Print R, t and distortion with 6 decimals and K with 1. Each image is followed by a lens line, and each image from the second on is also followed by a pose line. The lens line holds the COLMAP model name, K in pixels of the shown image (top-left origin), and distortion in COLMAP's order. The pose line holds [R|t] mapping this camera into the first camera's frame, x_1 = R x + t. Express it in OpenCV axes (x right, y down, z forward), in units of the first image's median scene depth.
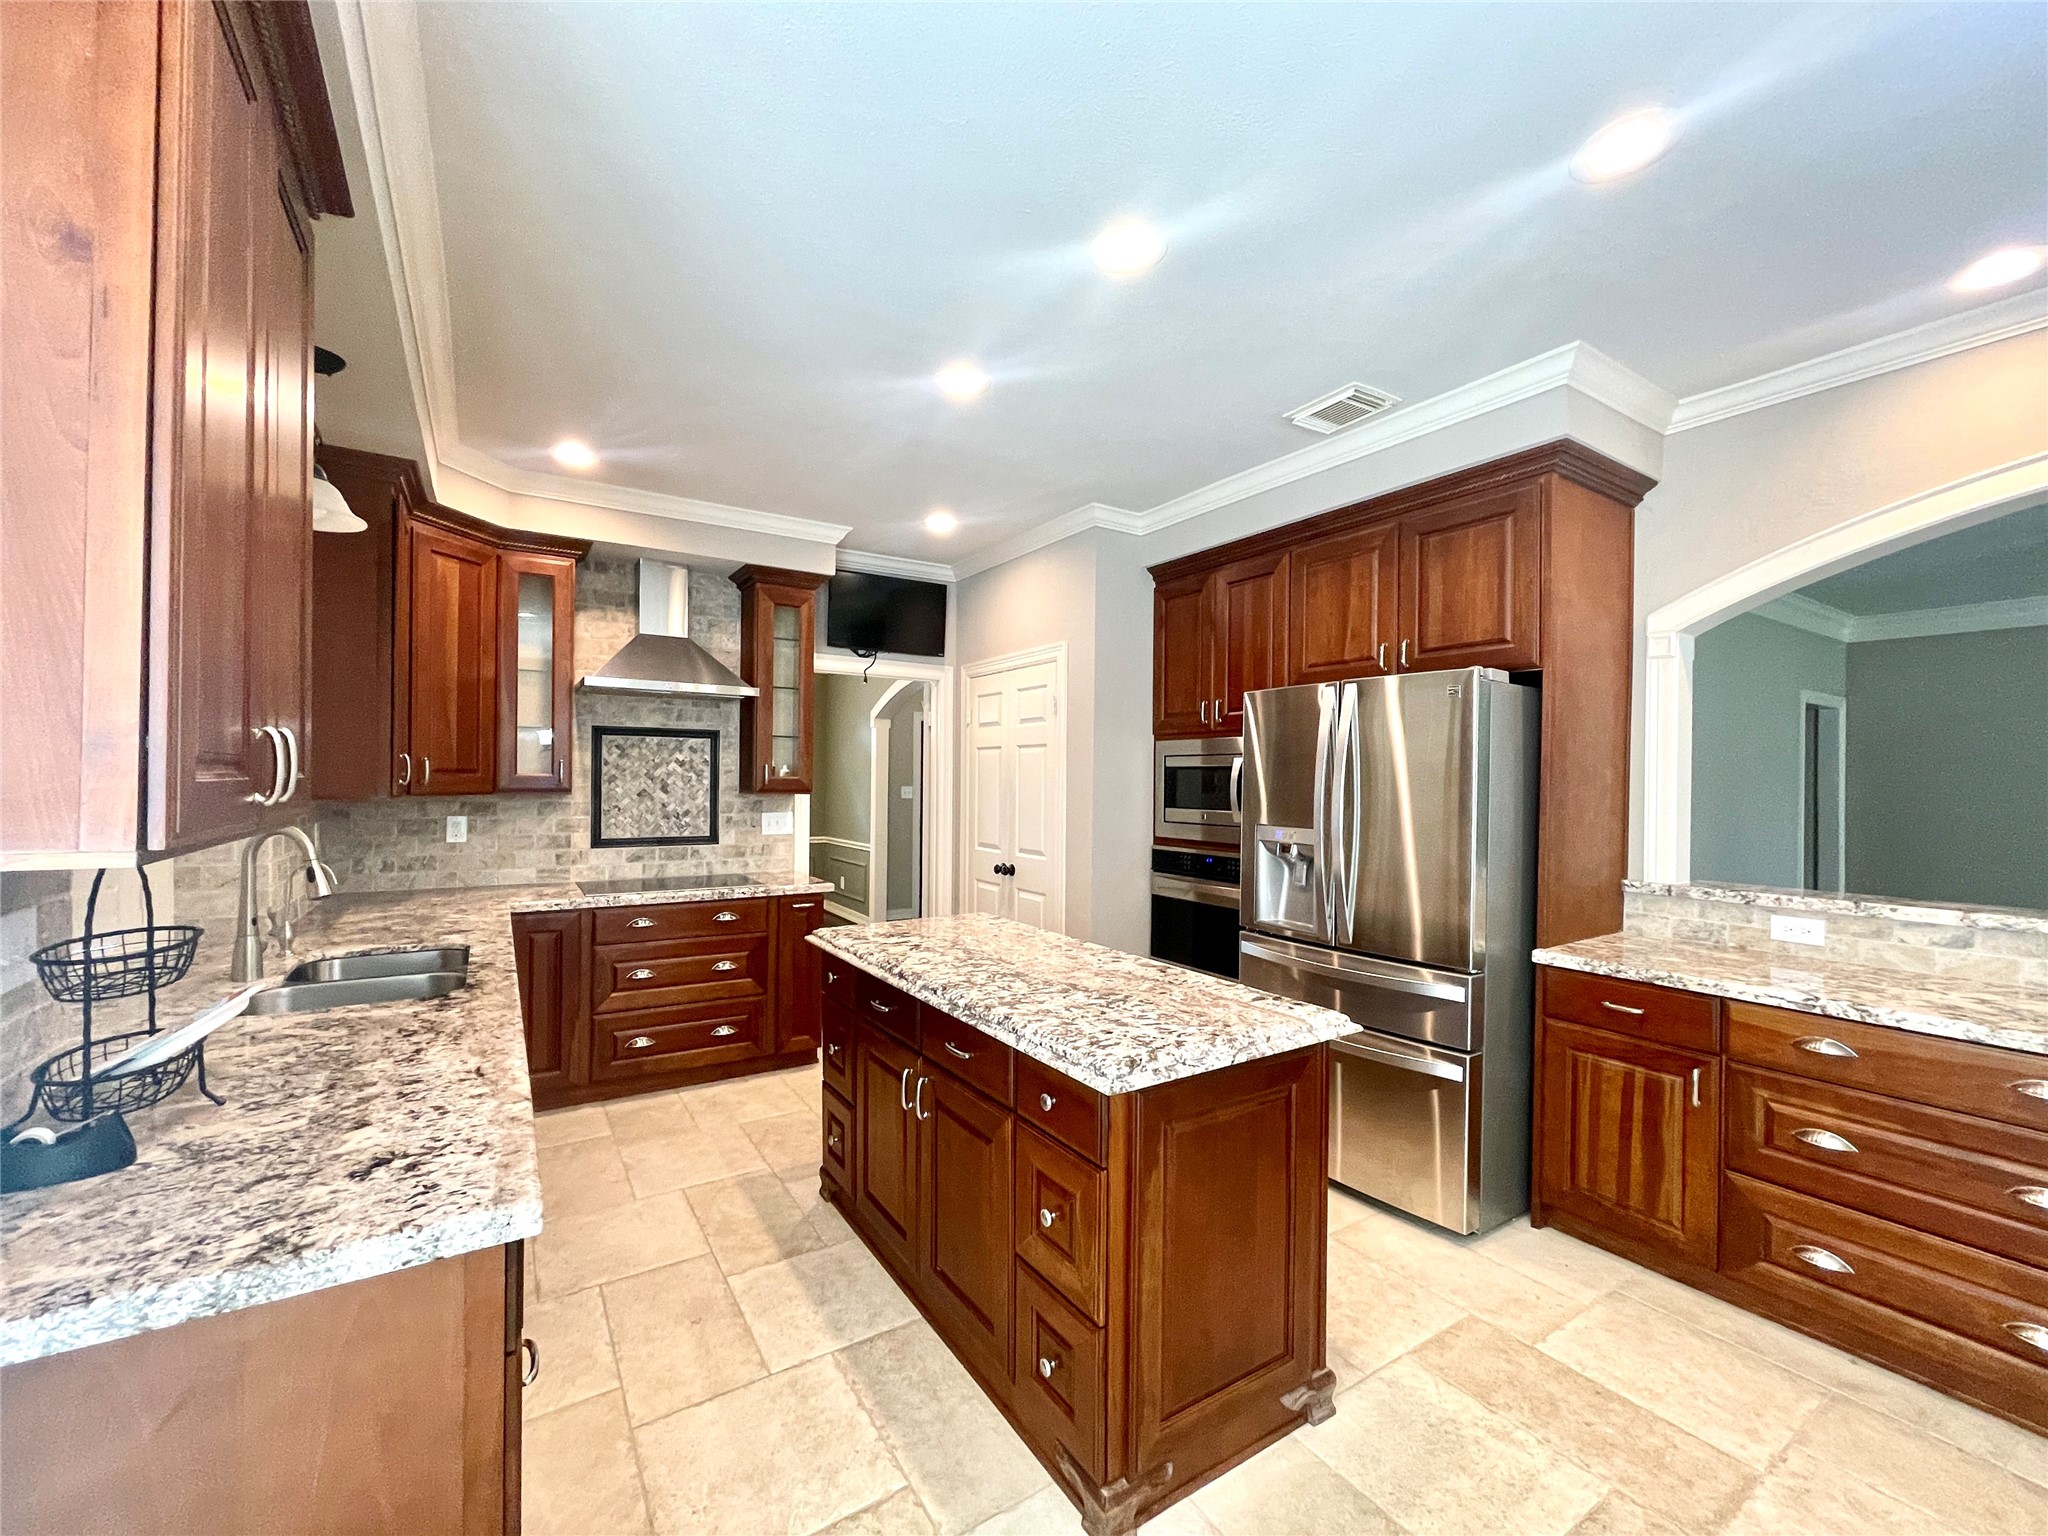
lens RADIAL K [[831.8, 0, 1016.1], [0, 831.8, 775.5], [0, 0, 1]] dist [-0.001887, 0.001385]
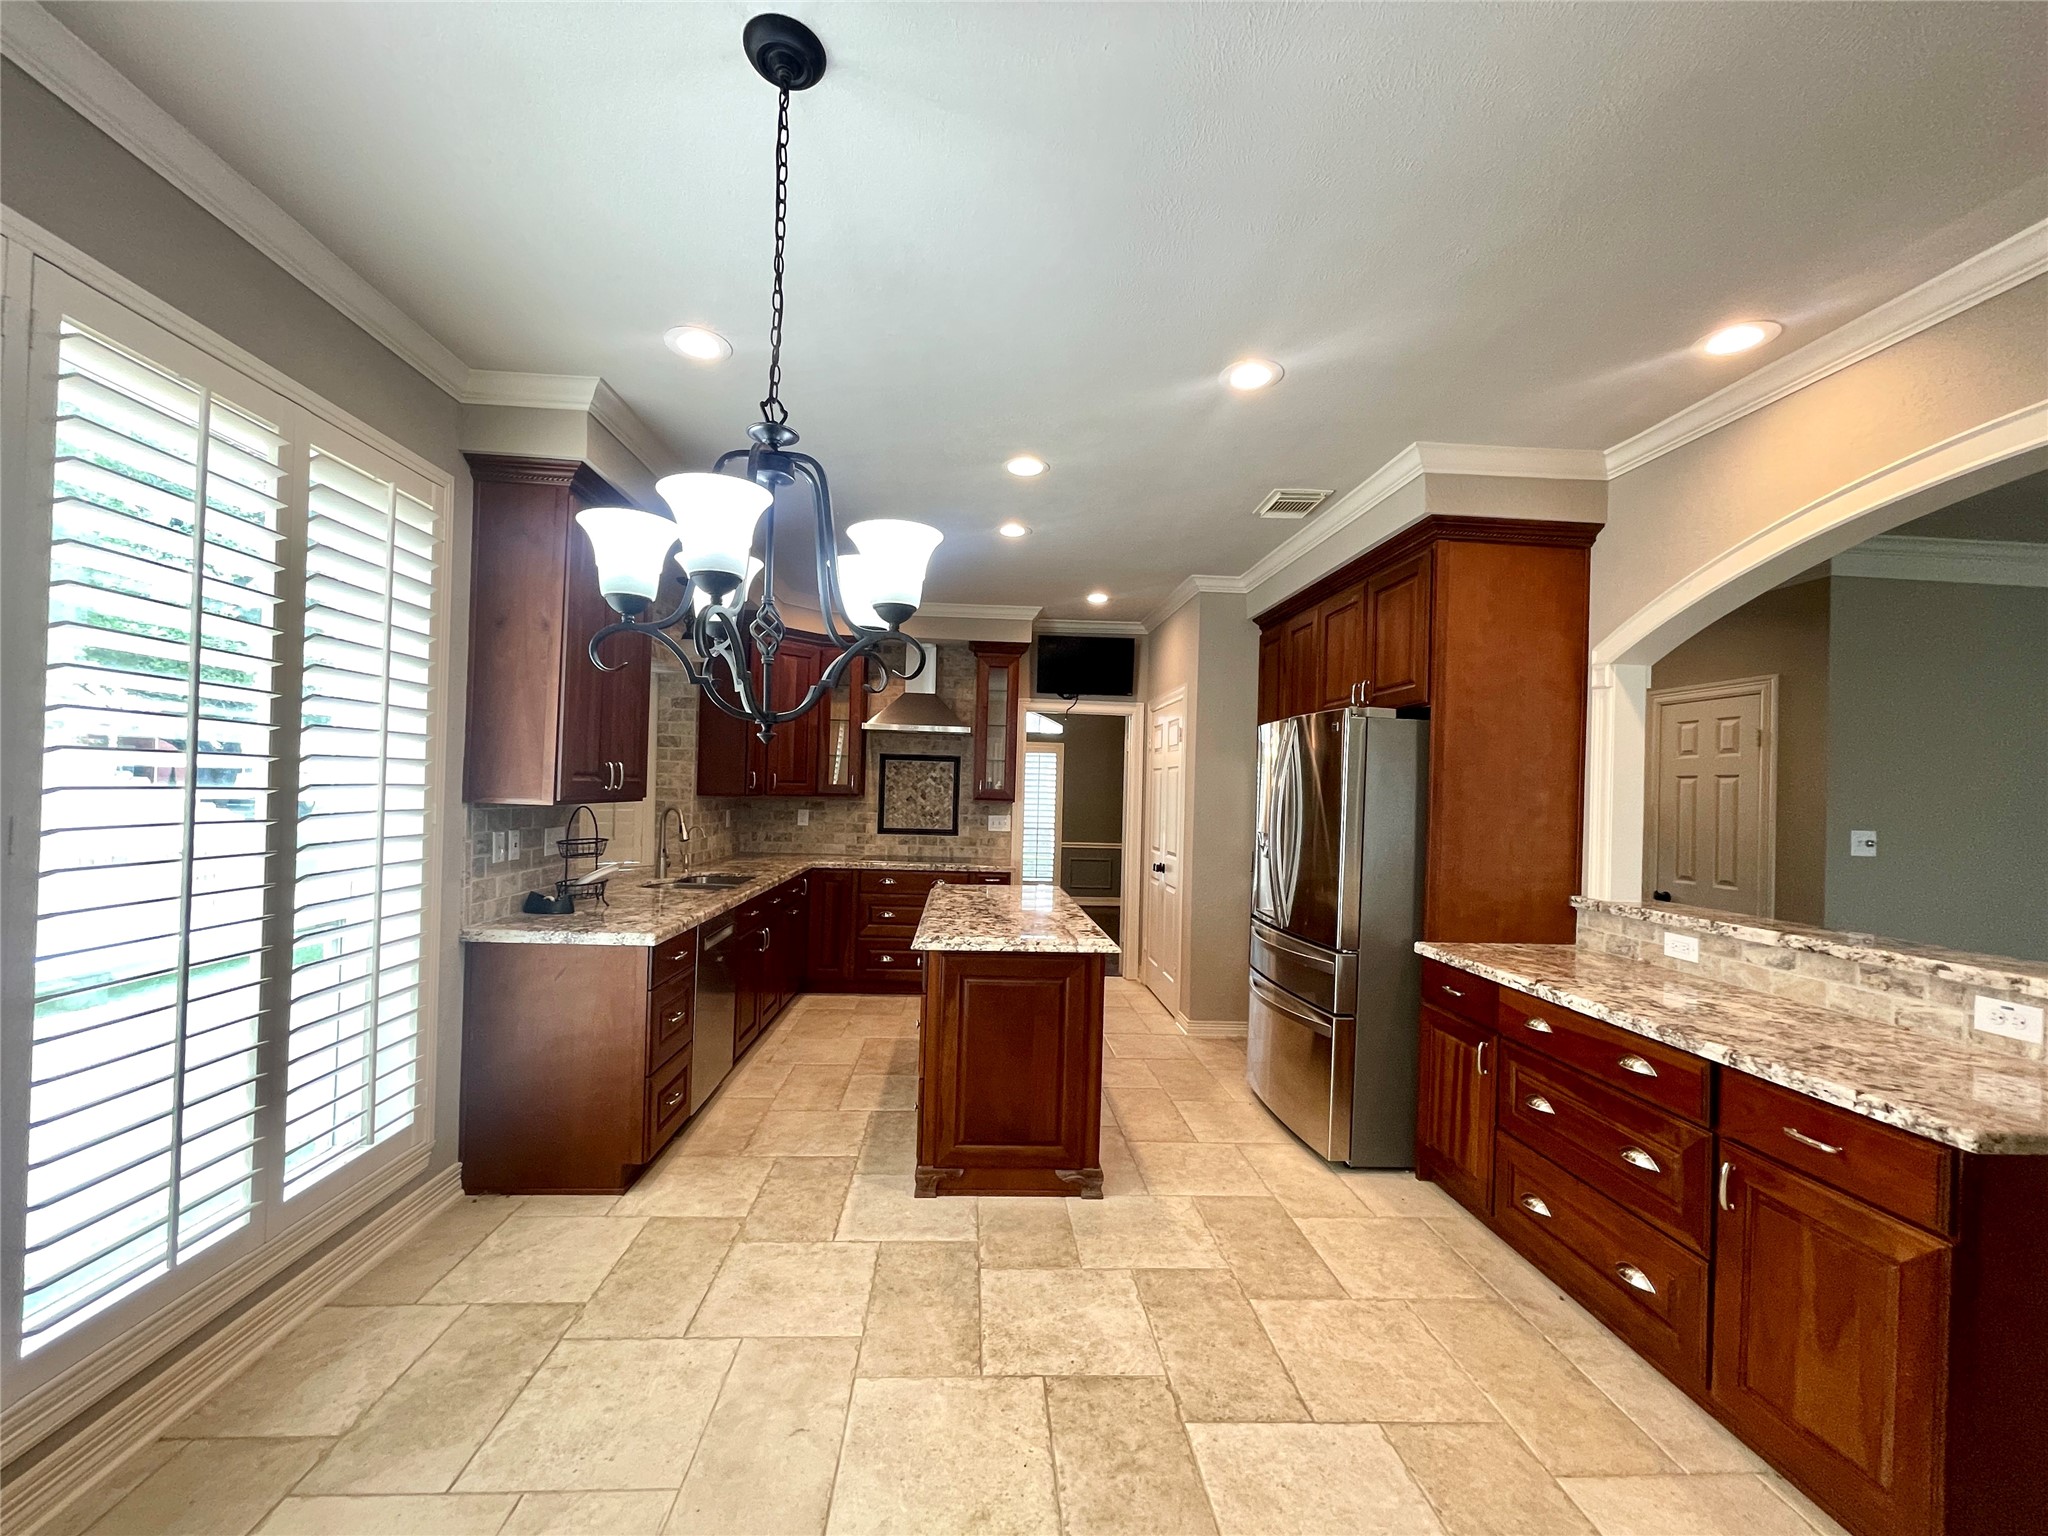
lens RADIAL K [[831.8, 0, 1020.5], [0, 831.8, 776.8], [0, 0, 1]] dist [-0.001887, 0.001385]
pose [[0.874118, 0.008649, -0.485636, 0.517345], [-0.018726, 0.999698, -0.015902, 0.002352], [0.485352, 0.022994, 0.874016, -0.235636]]
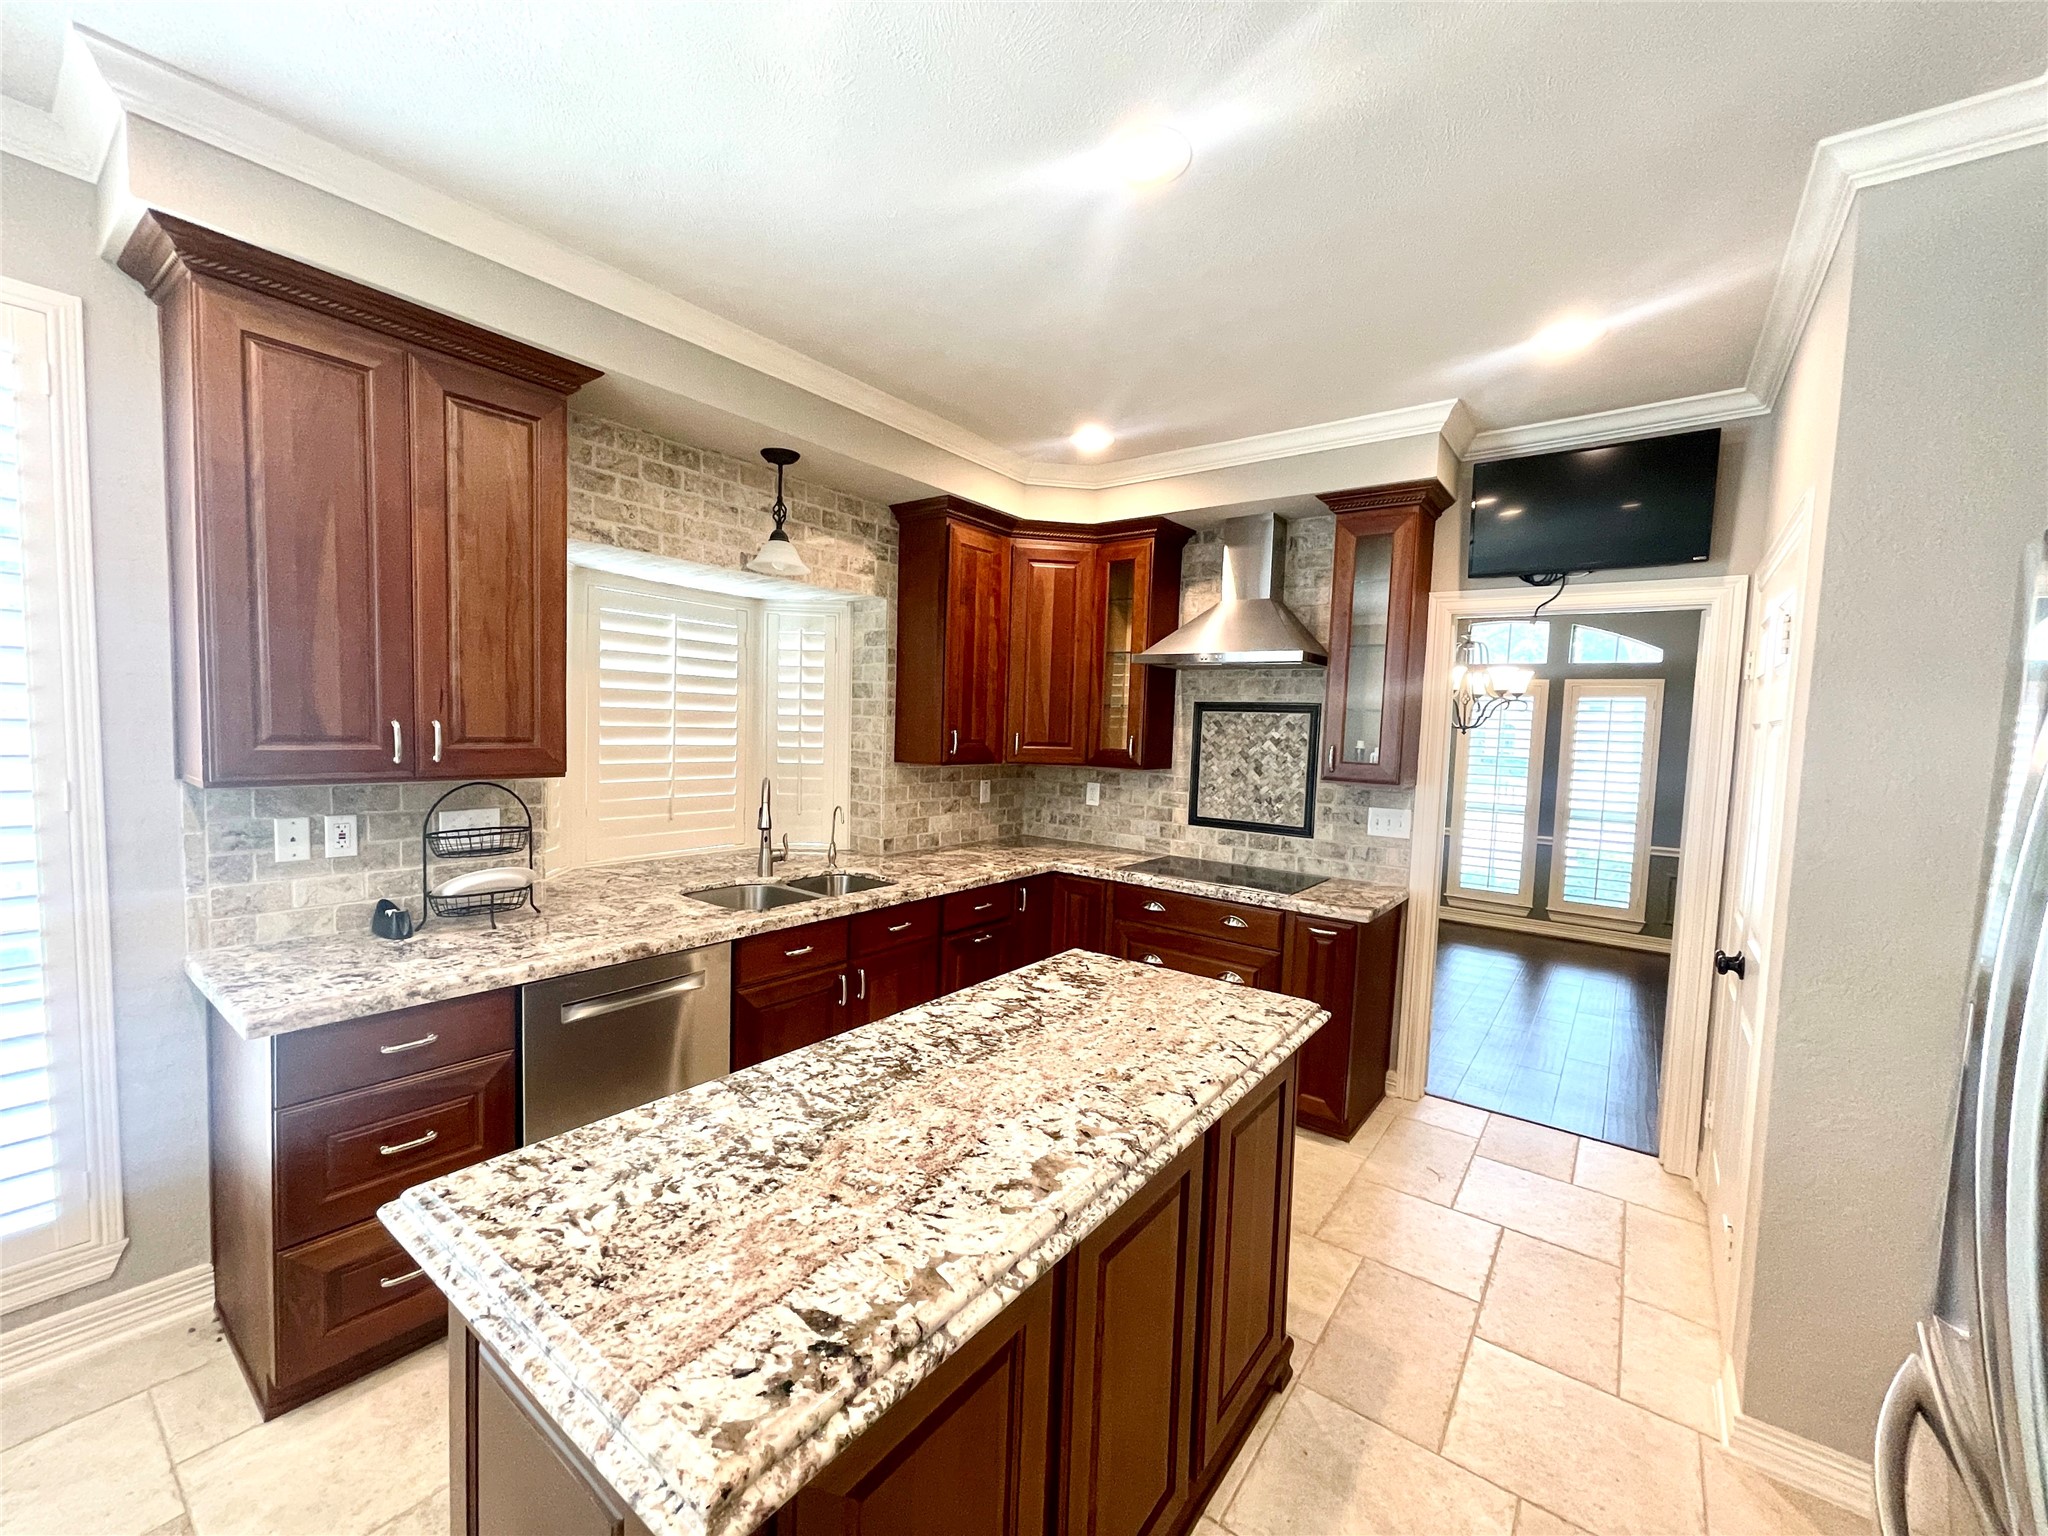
lens RADIAL K [[831.8, 0, 1009.5], [0, 831.8, 774.9], [0, 0, 1]] dist [-0.001887, 0.001385]
pose [[0.337153, 0.063236, -0.939324, 0.395669], [-0.027664, 0.997976, 0.057254, -0.026487], [0.941043, 0.006682, 0.338220, 0.517723]]
